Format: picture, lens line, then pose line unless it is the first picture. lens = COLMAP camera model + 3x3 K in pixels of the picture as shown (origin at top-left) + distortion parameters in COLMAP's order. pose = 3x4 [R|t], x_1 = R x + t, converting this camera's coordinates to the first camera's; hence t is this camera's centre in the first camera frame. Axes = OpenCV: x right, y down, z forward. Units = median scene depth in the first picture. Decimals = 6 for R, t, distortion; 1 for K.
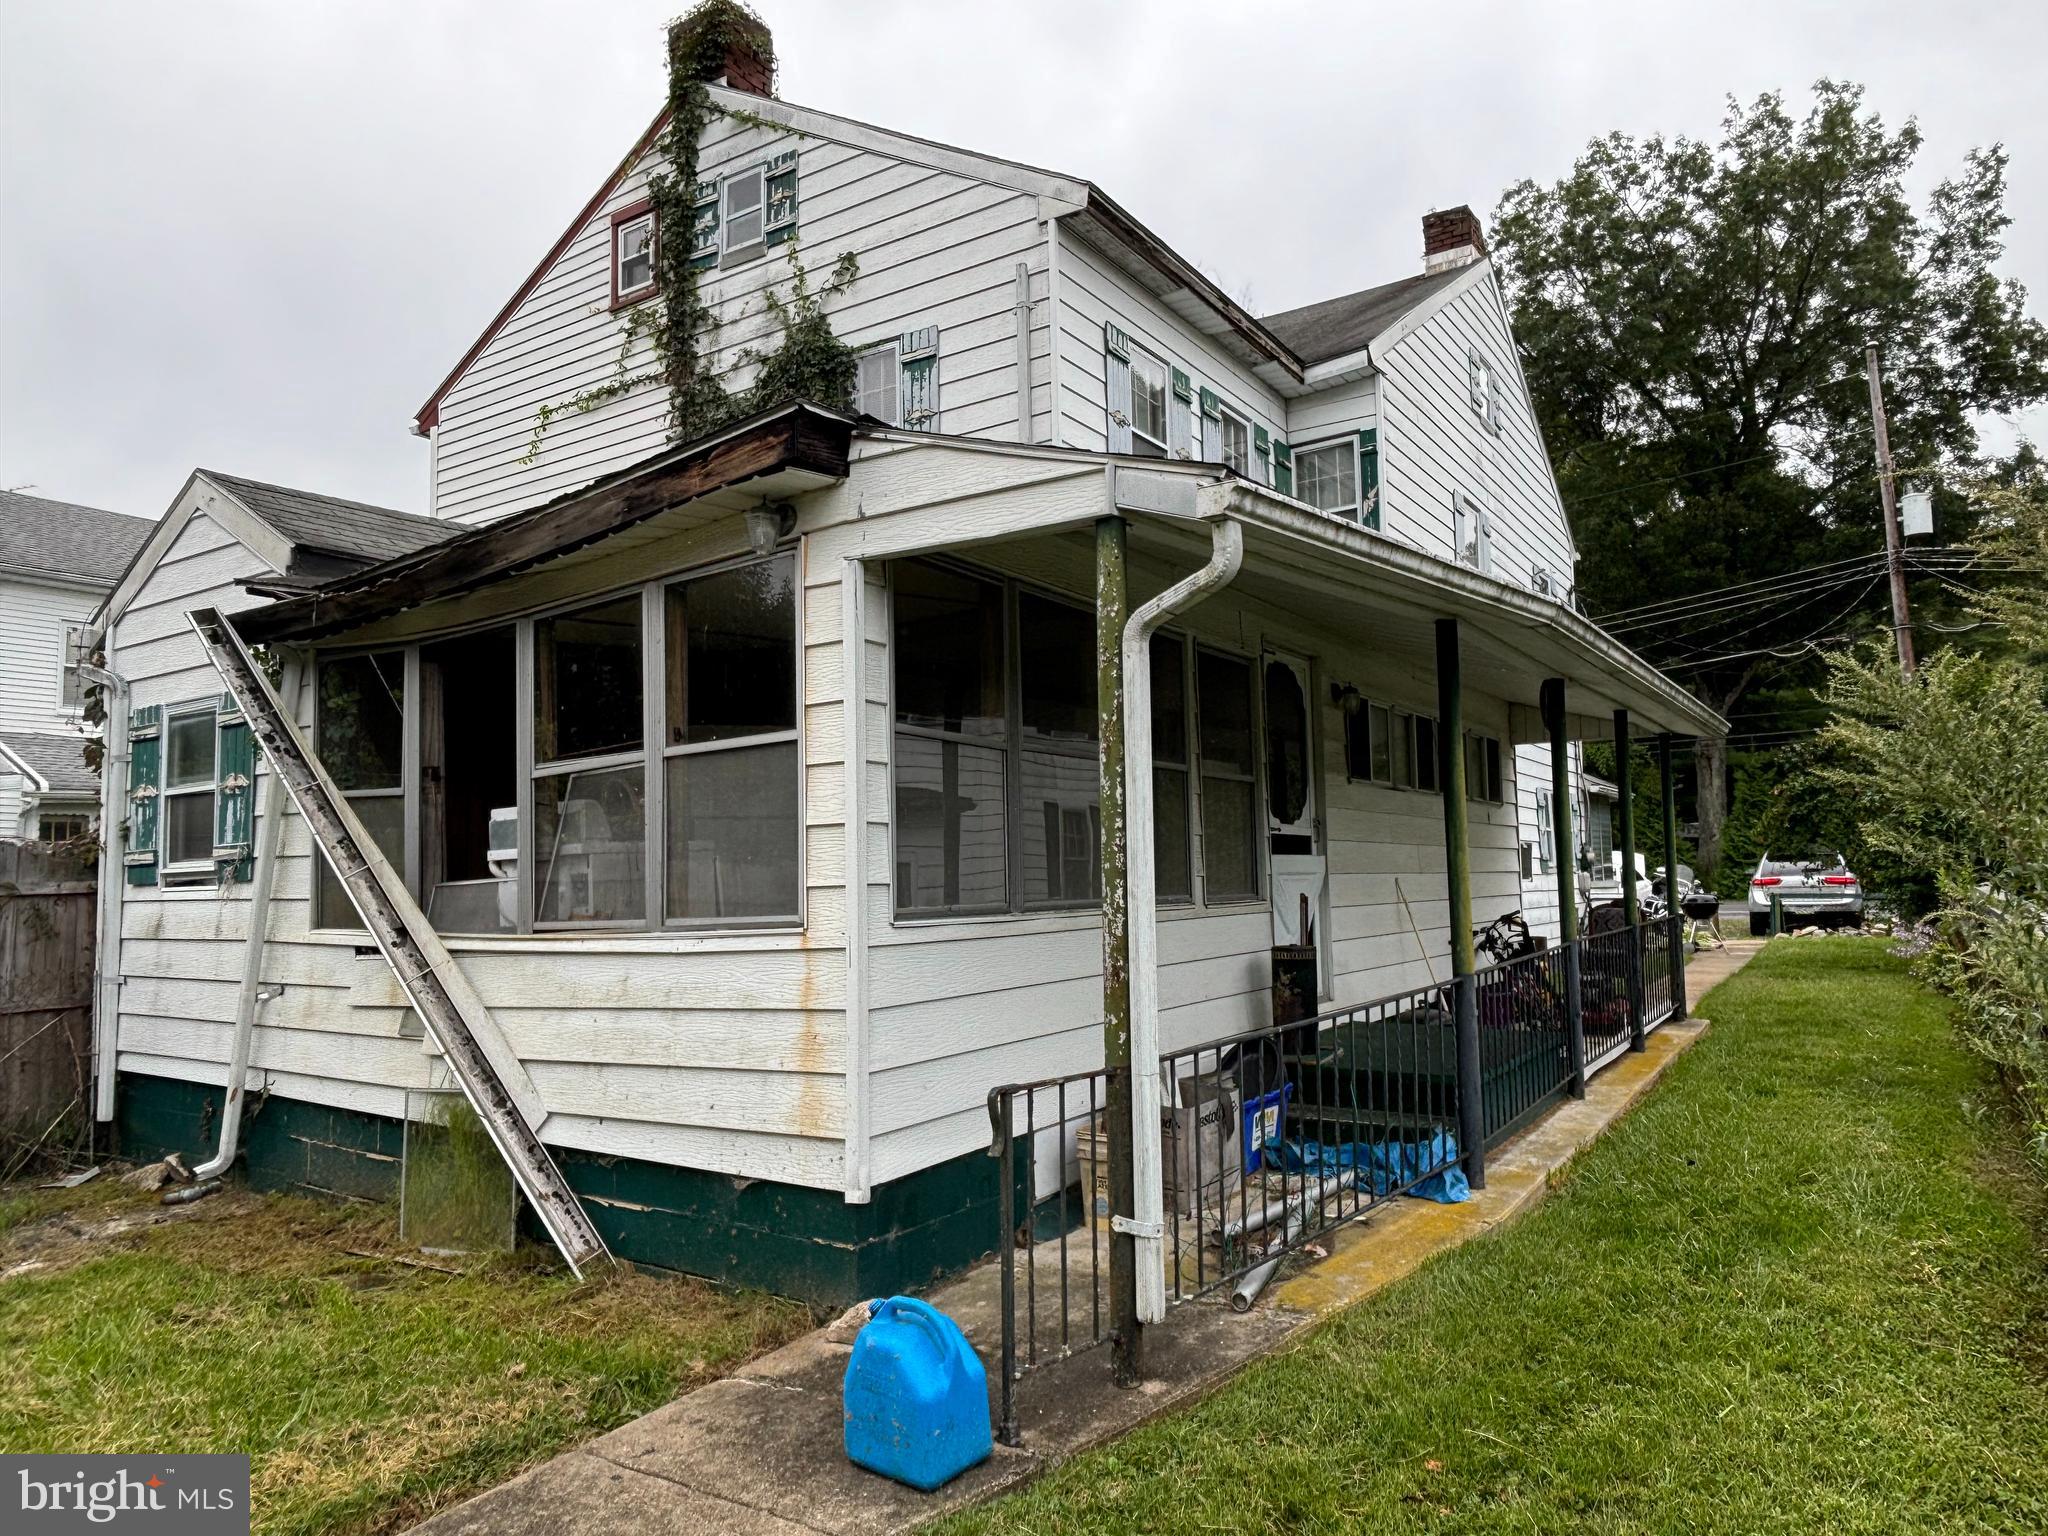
lens RADIAL K [[1345.7, 0, 1035.1], [0, 1345.7, 774.5], [0, 0, 1]] dist [0.019018, -0.030422]
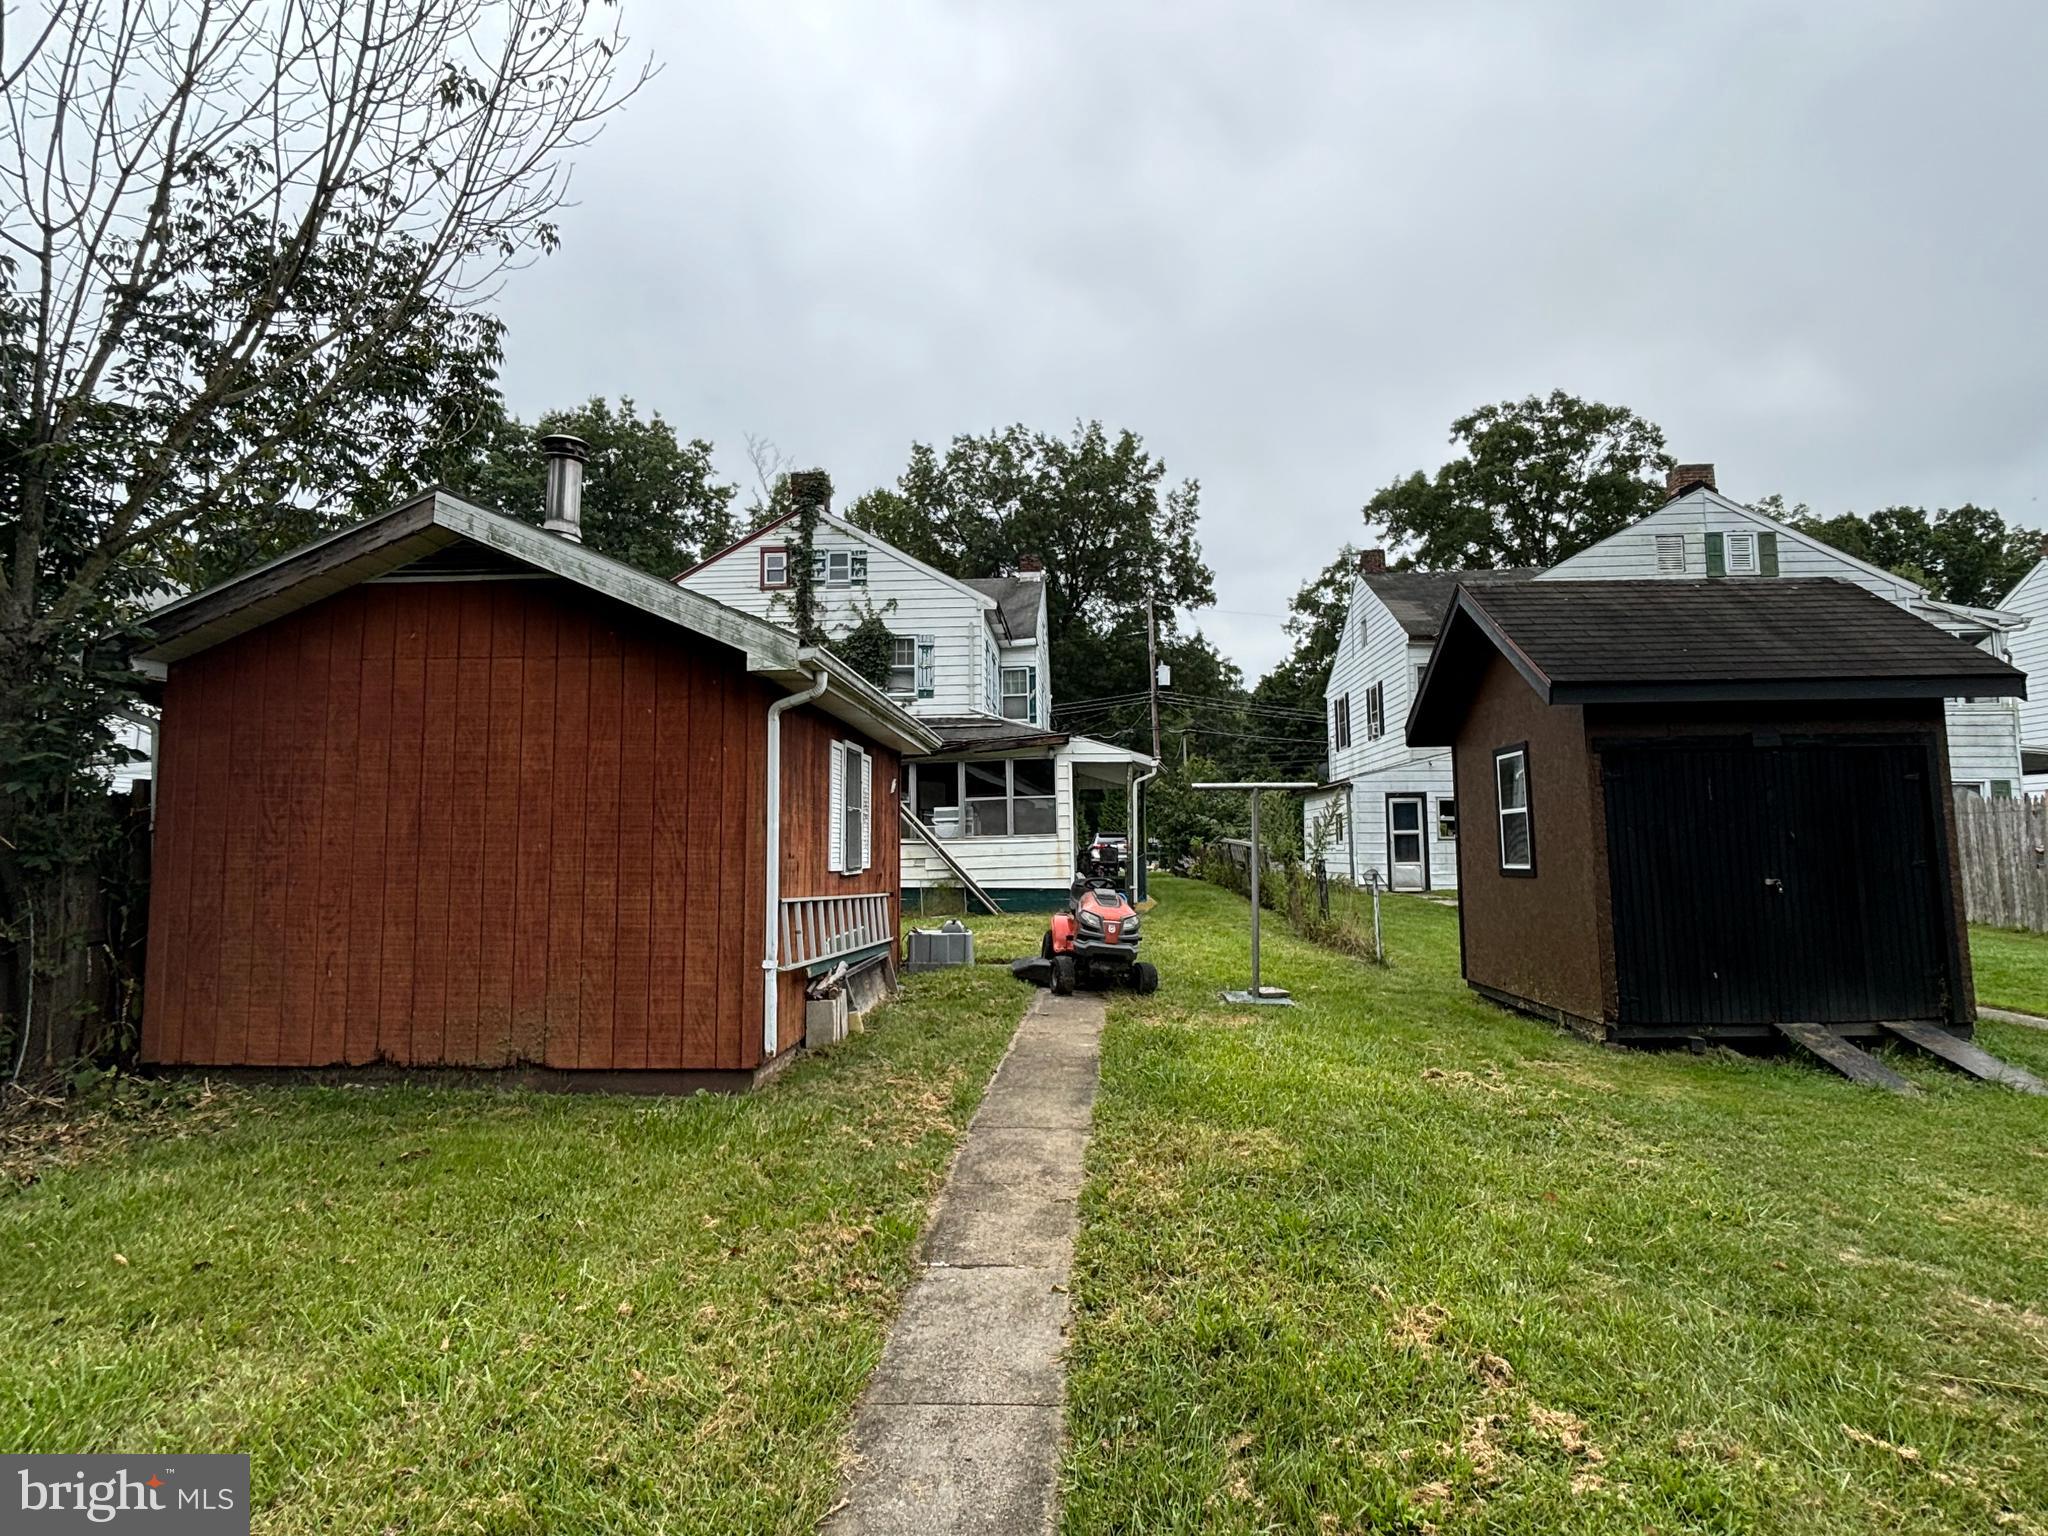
lens RADIAL K [[1076.8, 0, 1031.9], [0, 1076.8, 771.4], [0, 0, 1]] dist [0.051616, -0.044416]
pose [[0.870933, 0.048288, 0.489023, -0.881808], [-0.048219, 0.998755, -0.012744, -0.027516], [-0.489030, -0.012481, 0.872178, -0.956750]]
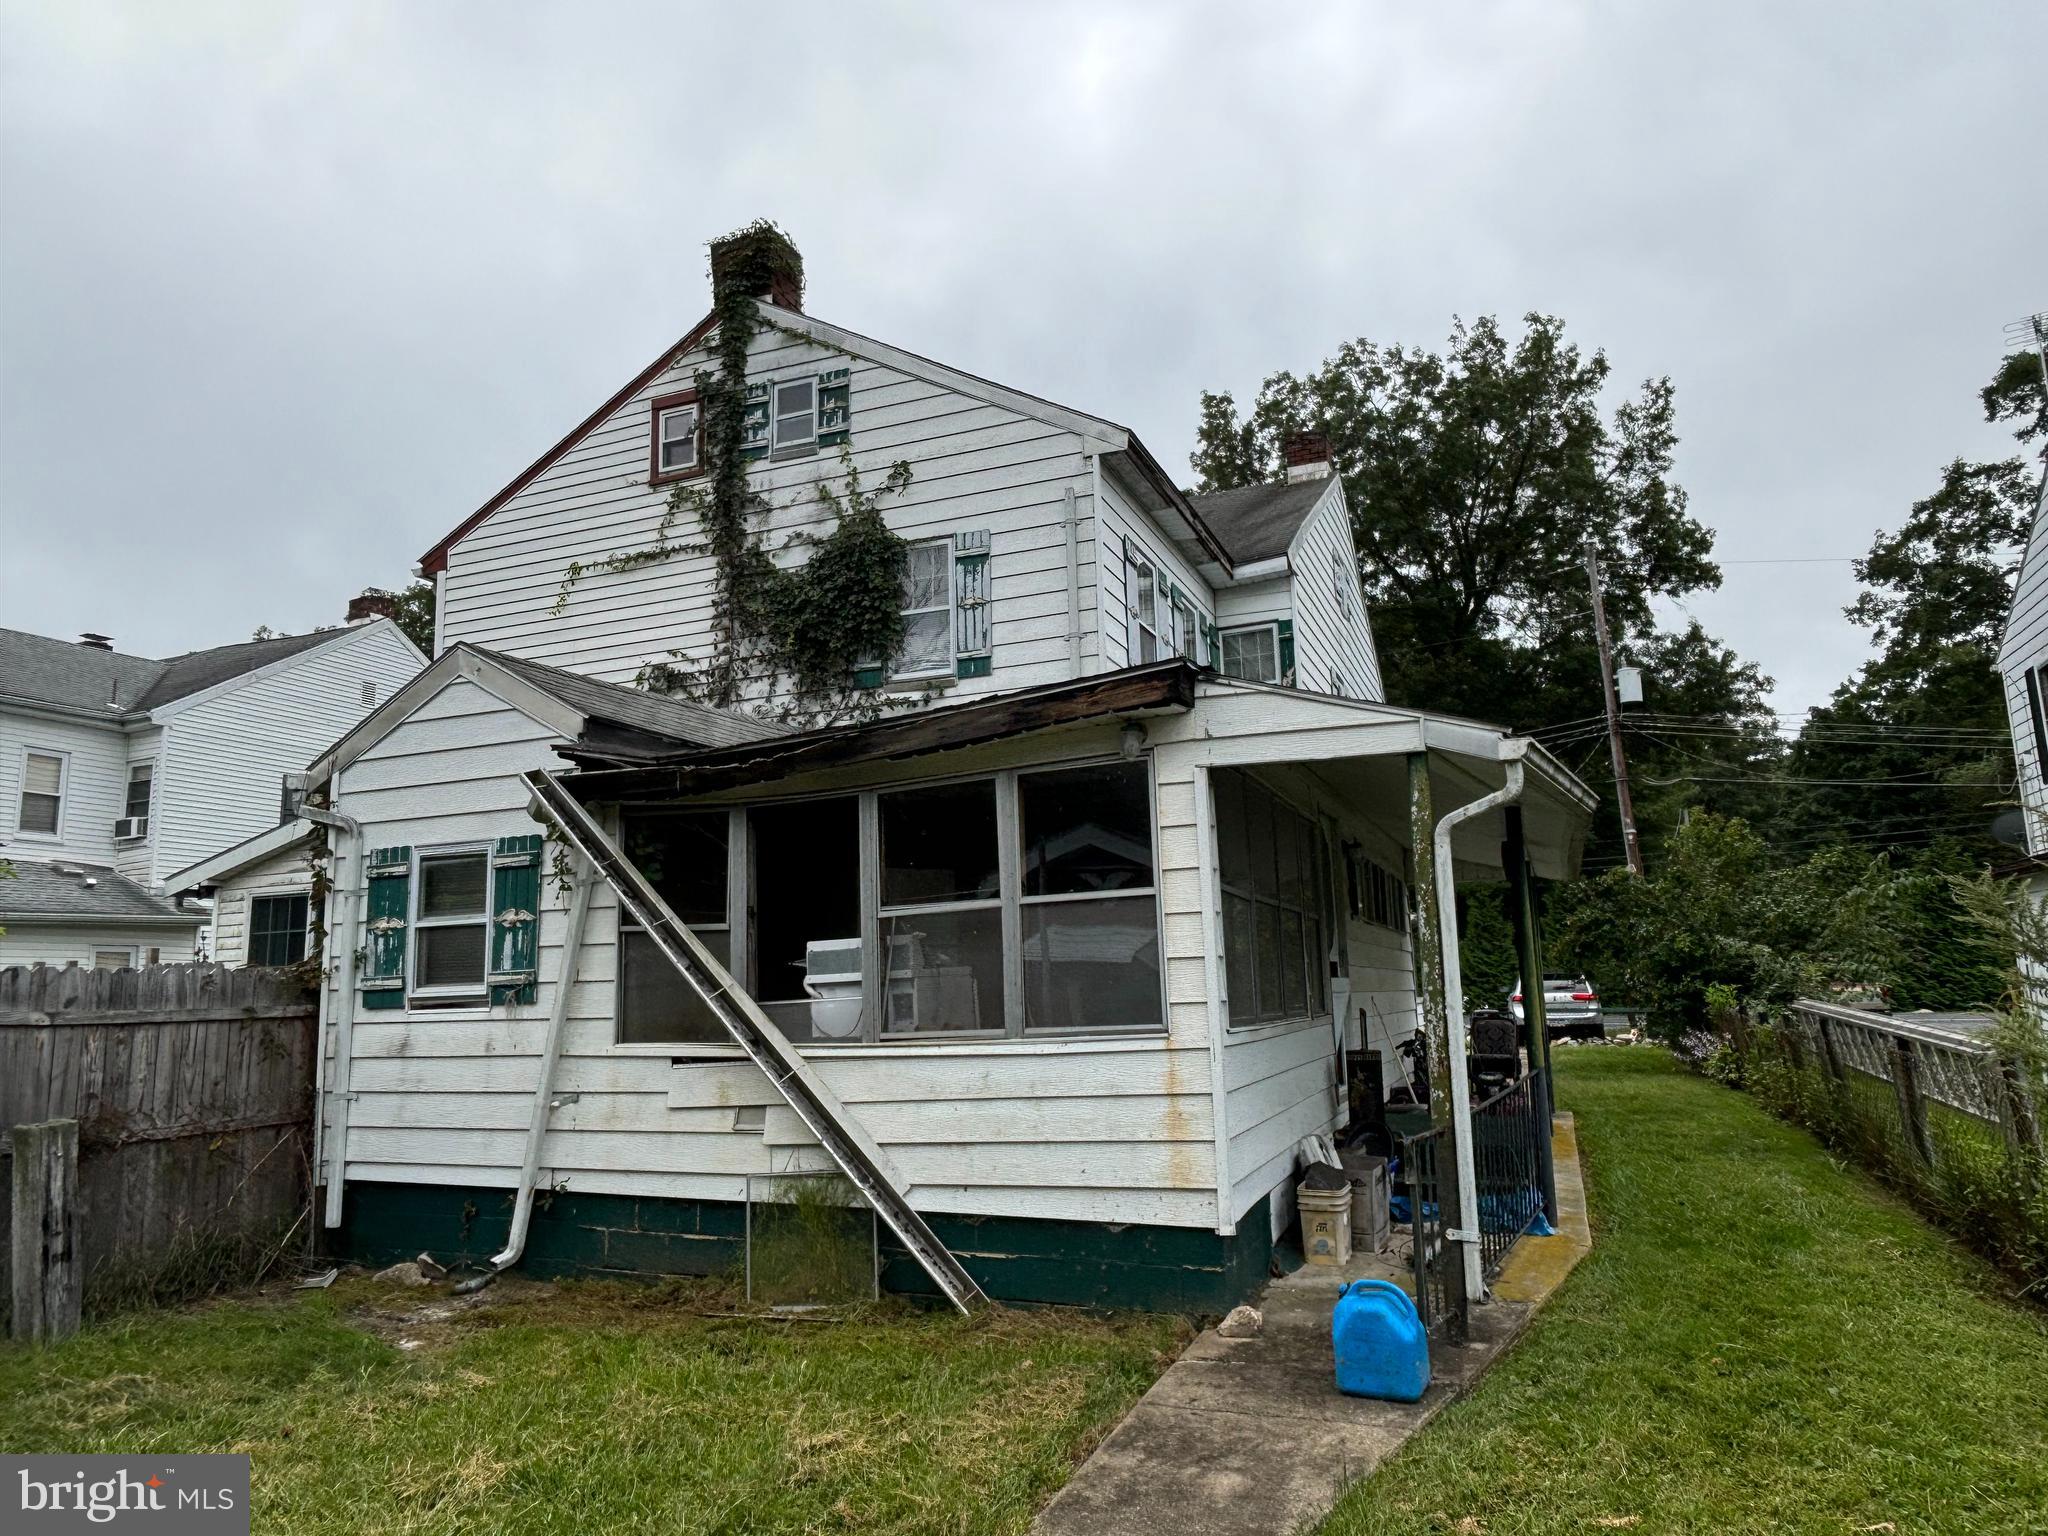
lens RADIAL K [[1341.2, 0, 1024.0], [0, 1341.2, 768.0], [0, 0, 1]] dist [0.050819, -0.089450]
pose [[0.981497, 0.027194, 0.189537, -0.236197], [-0.009580, 0.995598, -0.093235, -0.010732], [-0.191238, 0.089694, 0.977437, -0.136549]]
